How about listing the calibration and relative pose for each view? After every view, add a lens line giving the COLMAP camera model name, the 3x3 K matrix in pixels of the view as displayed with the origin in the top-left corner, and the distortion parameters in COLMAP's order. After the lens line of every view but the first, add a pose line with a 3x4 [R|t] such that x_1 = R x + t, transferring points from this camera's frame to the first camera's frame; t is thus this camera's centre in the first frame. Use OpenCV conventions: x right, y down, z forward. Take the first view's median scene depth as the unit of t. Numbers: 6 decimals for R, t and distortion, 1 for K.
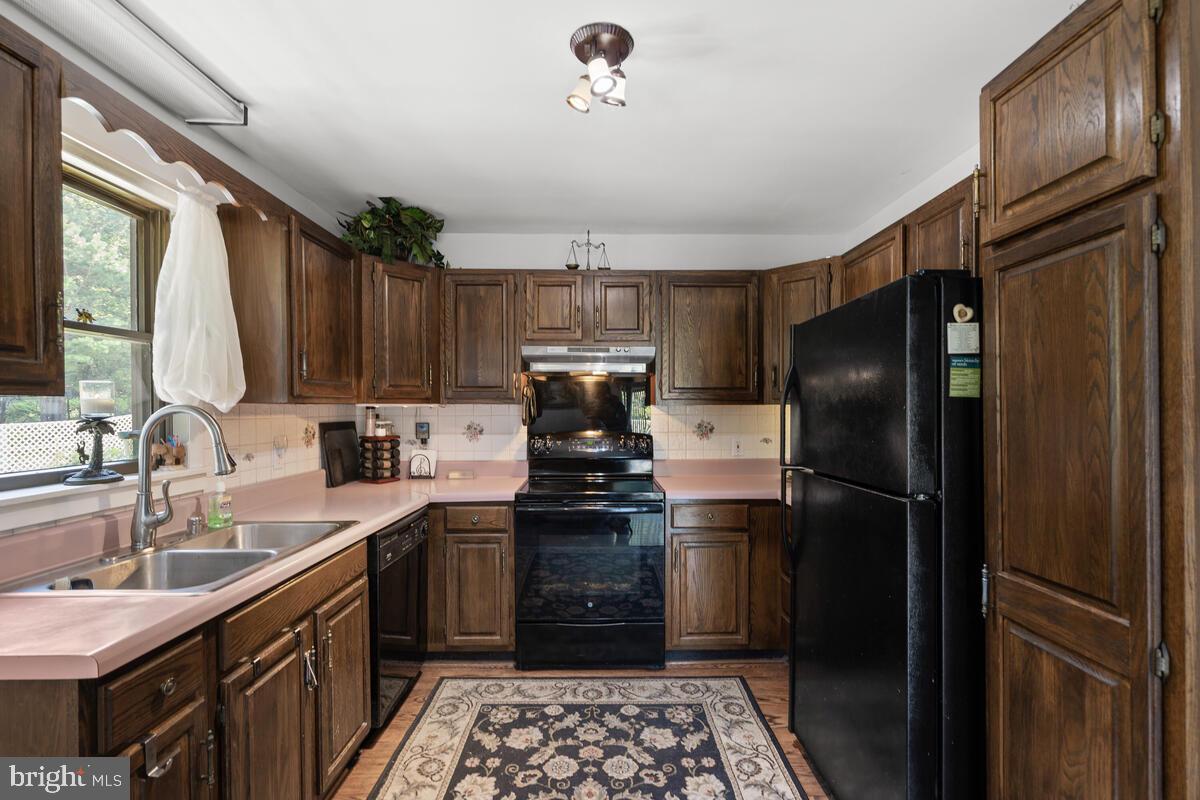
lens RADIAL K [[550.2, 0, 603.2], [0, 550.2, 412.0], [0, 0, 1]] dist [-0.006036, 0.003302]
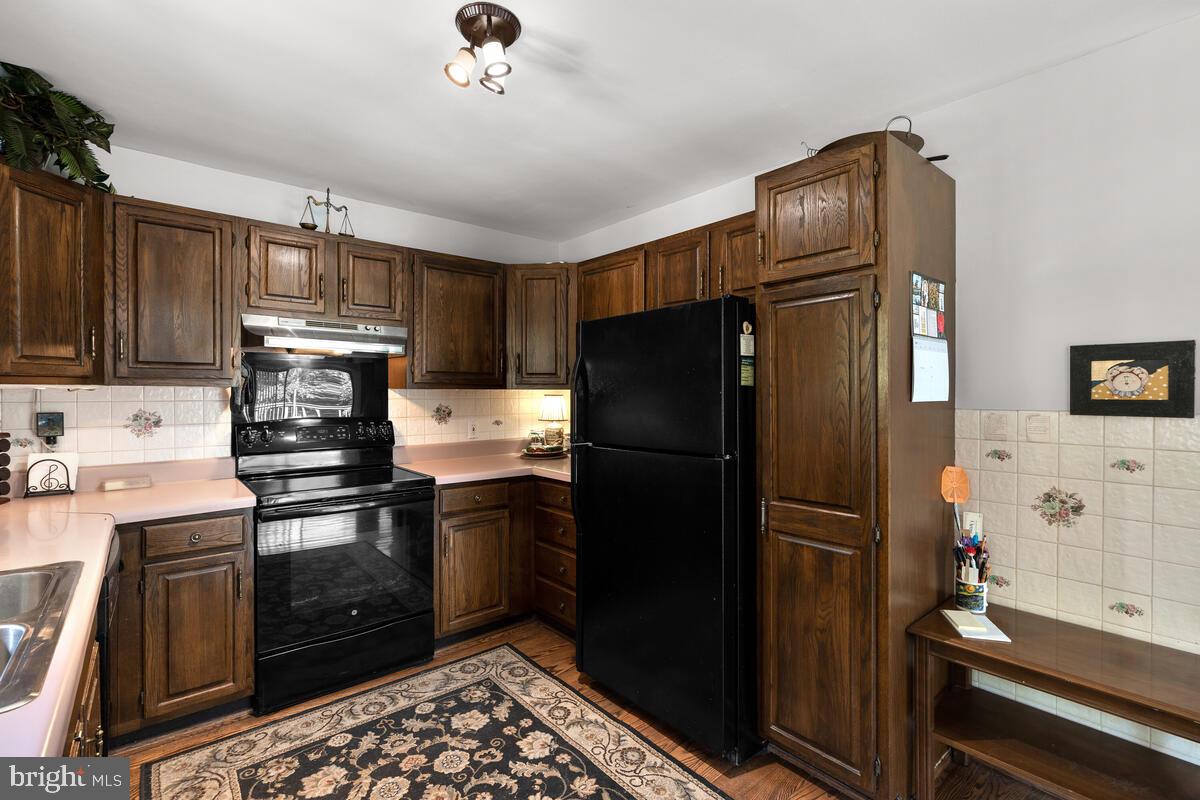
lens RADIAL K [[545.8, 0, 600.9], [0, 545.8, 396.6], [0, 0, 1]] dist [-0.001723, 0.002438]
pose [[0.772026, -0.002342, 0.635587, -0.316938], [0.001276, 0.999997, 0.002136, -0.001040], [-0.635590, -0.000838, 0.772027, 0.072892]]
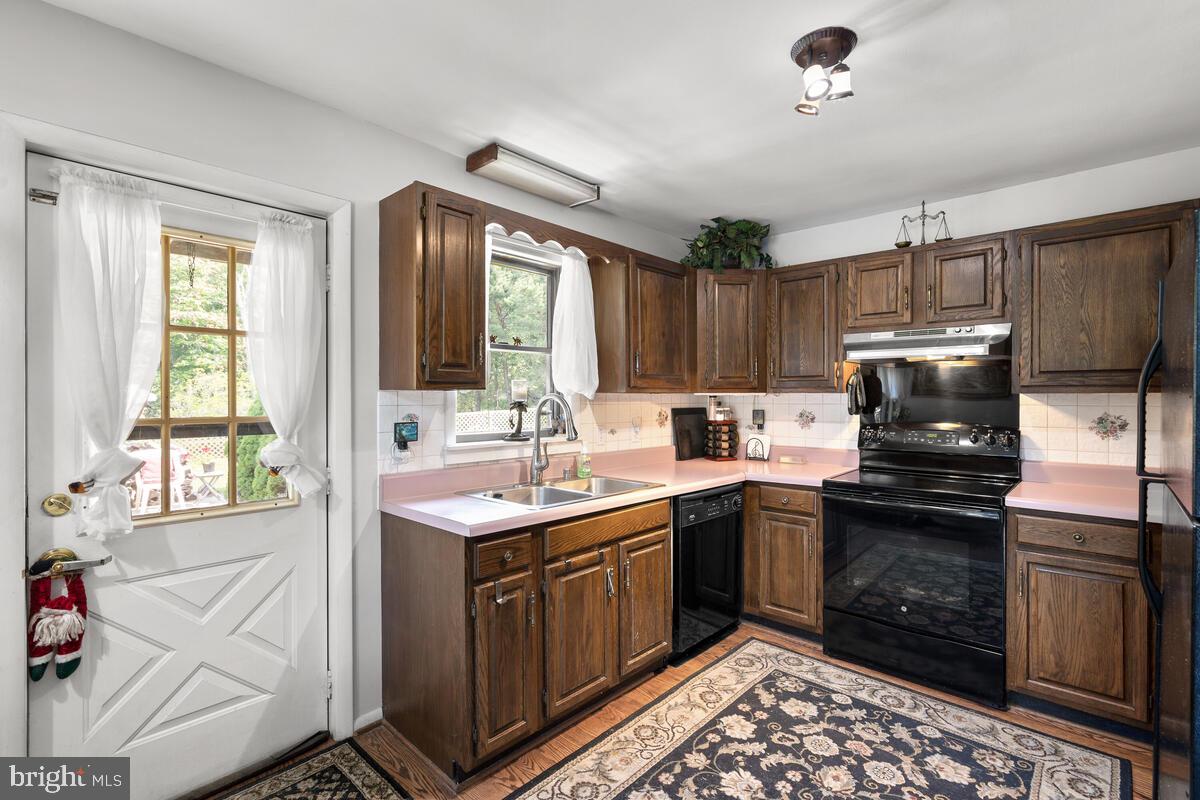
lens RADIAL K [[549.1, 0, 600.9], [0, 549.1, 399.6], [0, 0, 1]] dist [0.000714, 0.001427]
pose [[0.726102, 0.005150, -0.687567, 0.275721], [-0.006950, 0.999976, 0.000150, 0.000974], [0.687552, 0.004670, 0.726120, -0.029529]]
